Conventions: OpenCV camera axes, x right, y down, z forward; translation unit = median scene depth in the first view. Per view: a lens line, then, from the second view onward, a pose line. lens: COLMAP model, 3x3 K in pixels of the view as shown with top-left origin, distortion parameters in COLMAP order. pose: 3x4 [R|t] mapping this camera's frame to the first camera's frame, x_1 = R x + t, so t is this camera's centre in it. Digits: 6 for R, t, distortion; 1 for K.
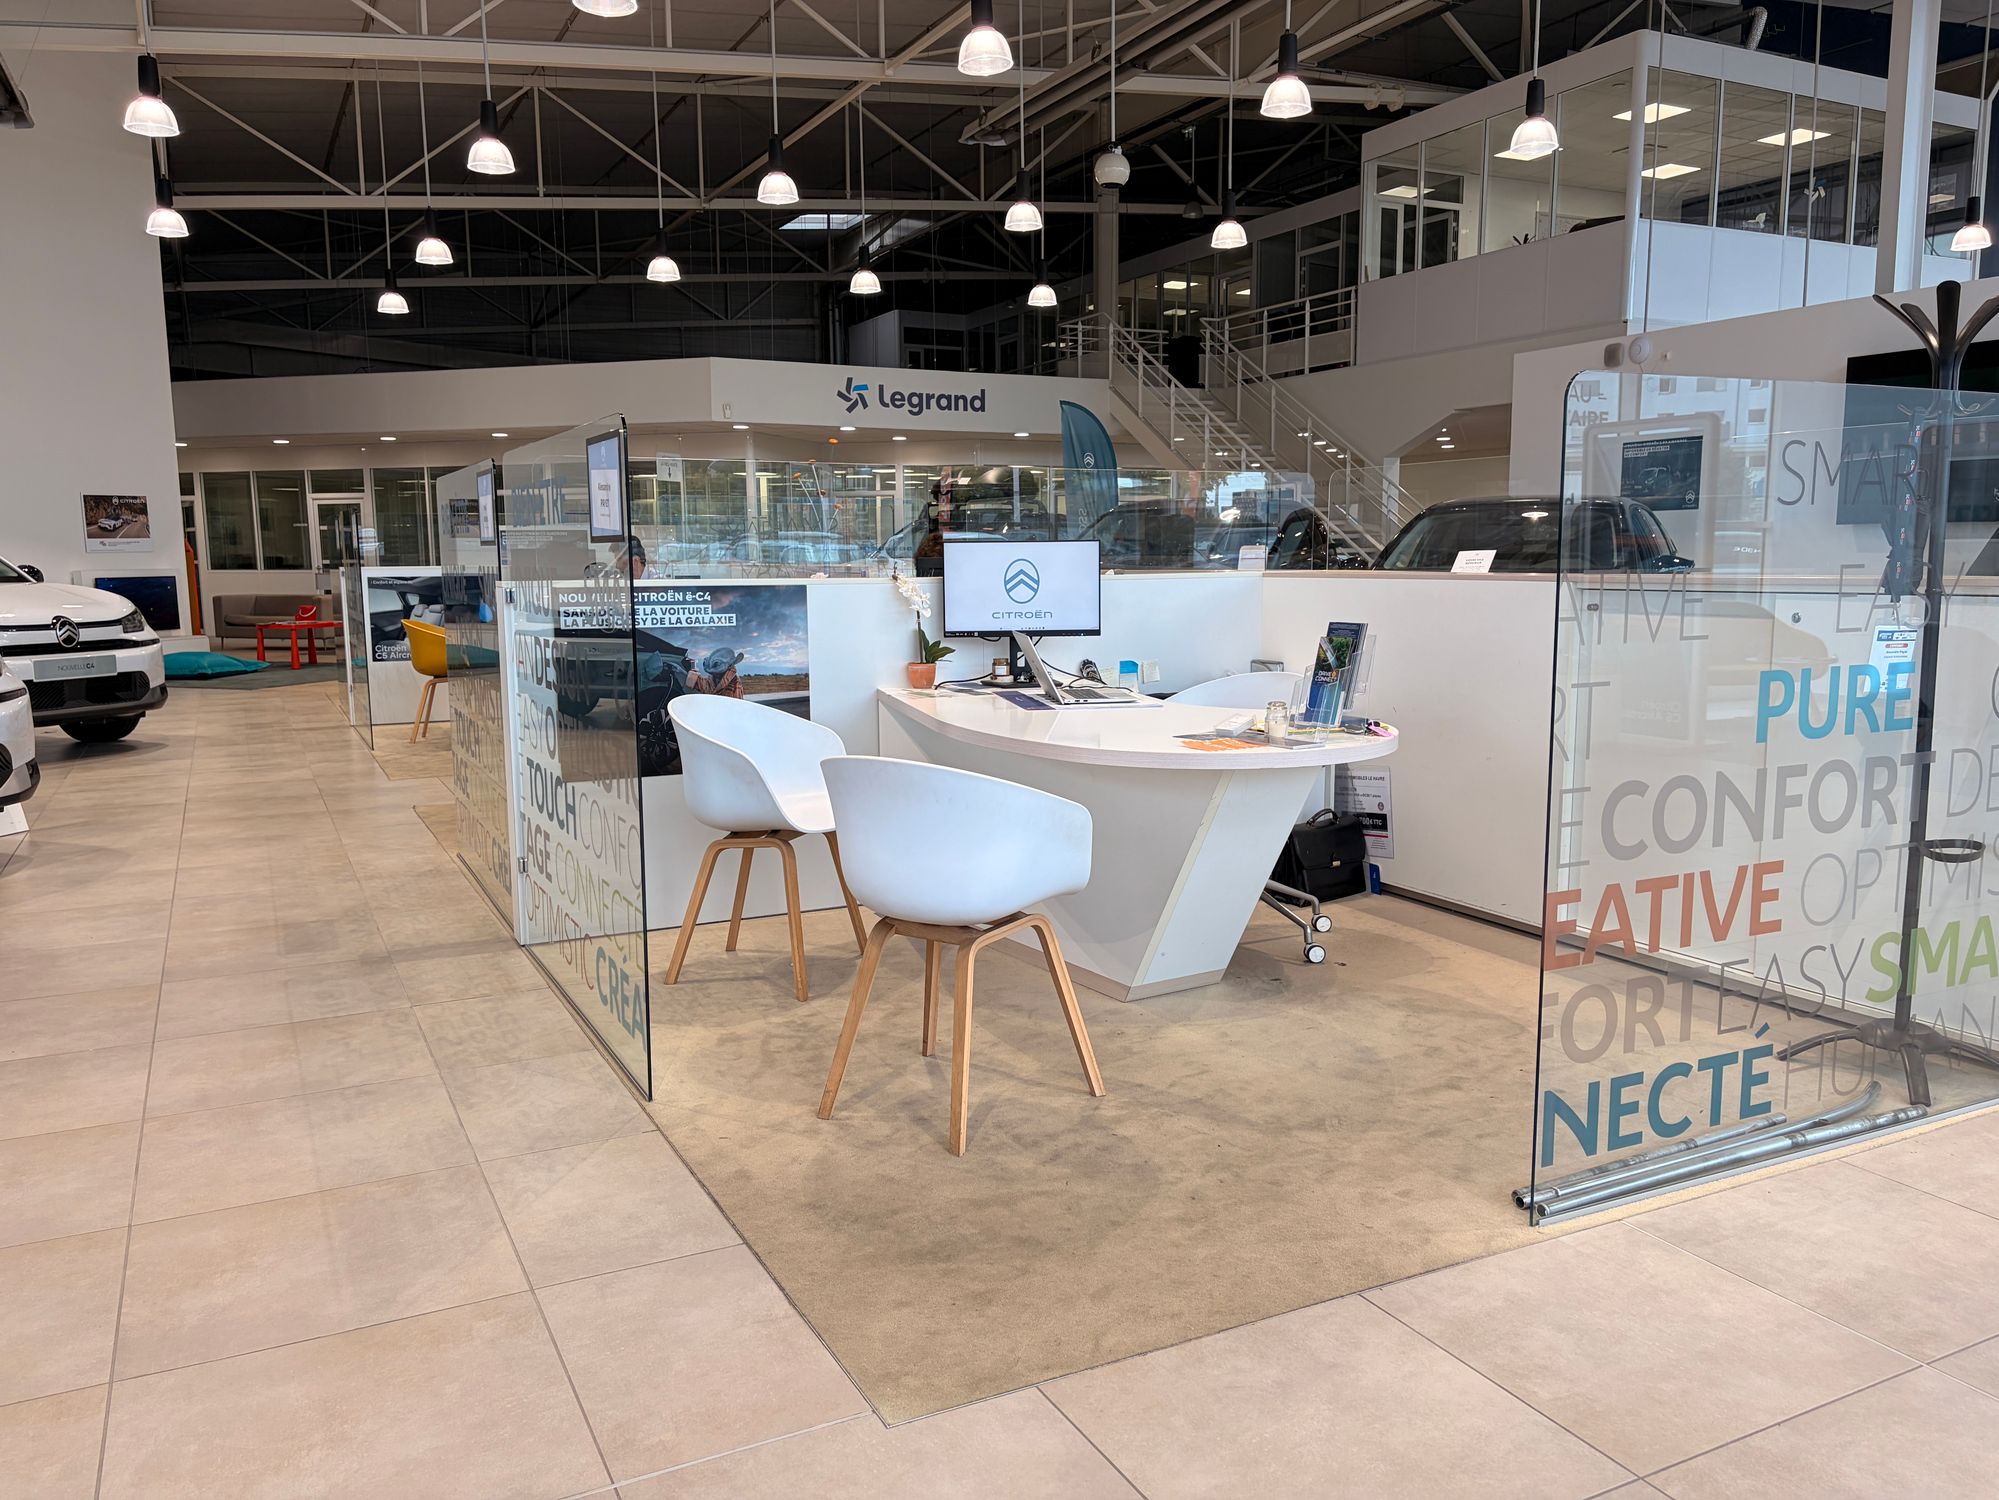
lens RADIAL K [[1505.3, 0, 1002.4], [0, 1505.3, 754.7], [0, 0, 1]] dist [0.049774, -0.057063]
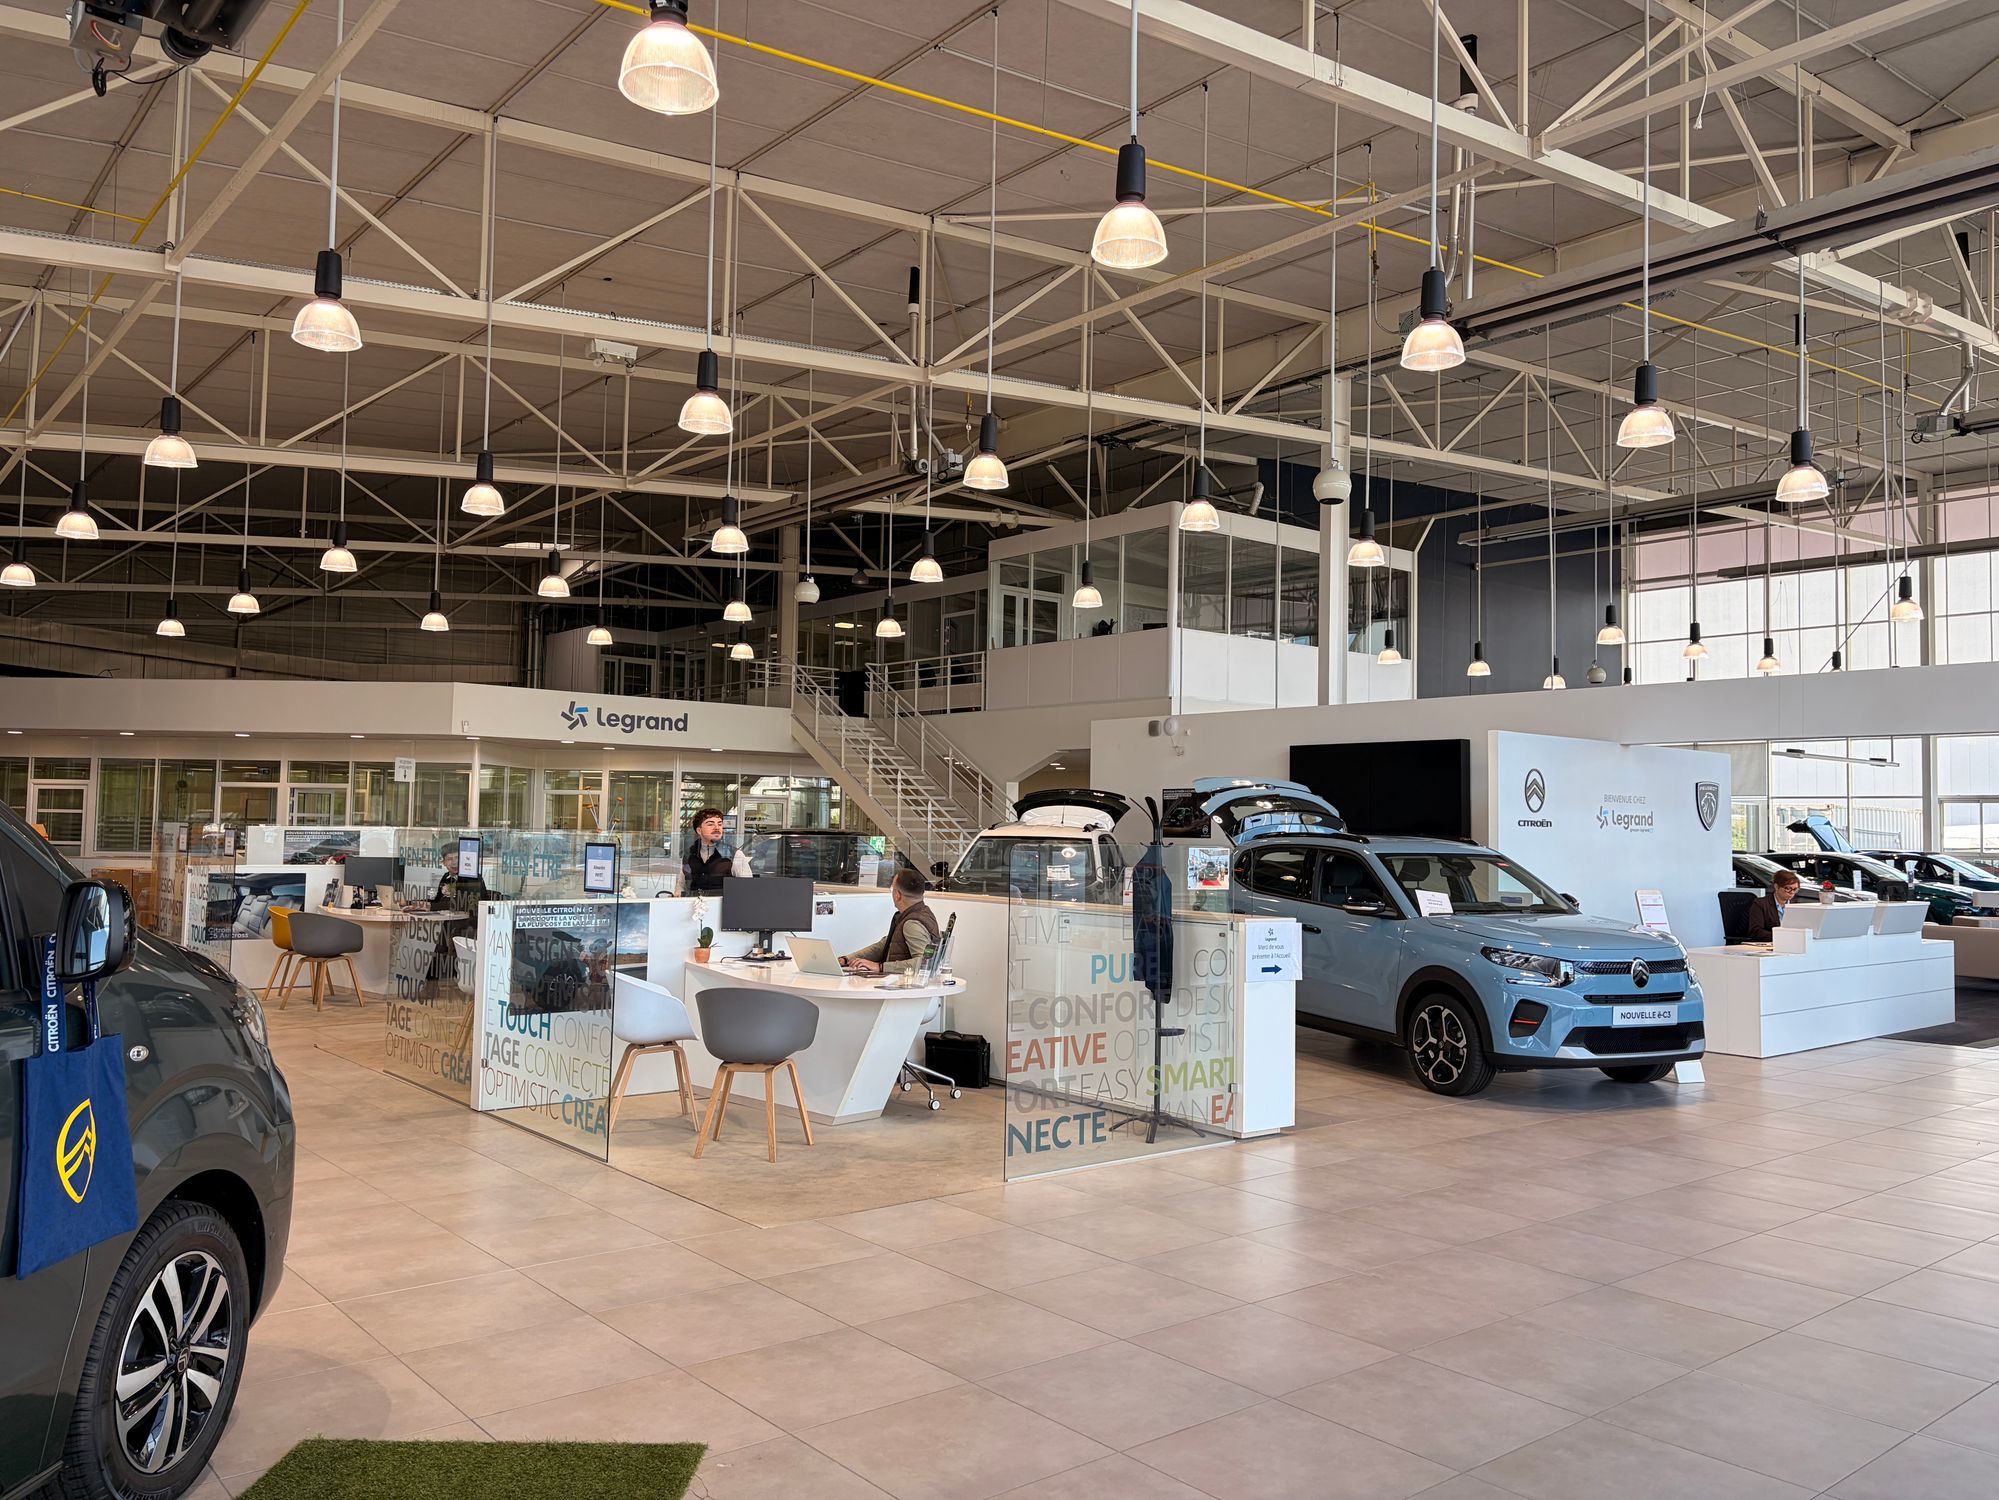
lens RADIAL K [[1505.6, 0, 1011.5], [0, 1505.6, 732.9], [0, 0, 1]] dist [0.052523, -0.094179]
pose [[0.973295, 0.038995, 0.226220, -0.129522], [0.006040, 0.980775, -0.195049, 0.041901], [-0.229477, 0.191207, 0.954348, -0.855400]]
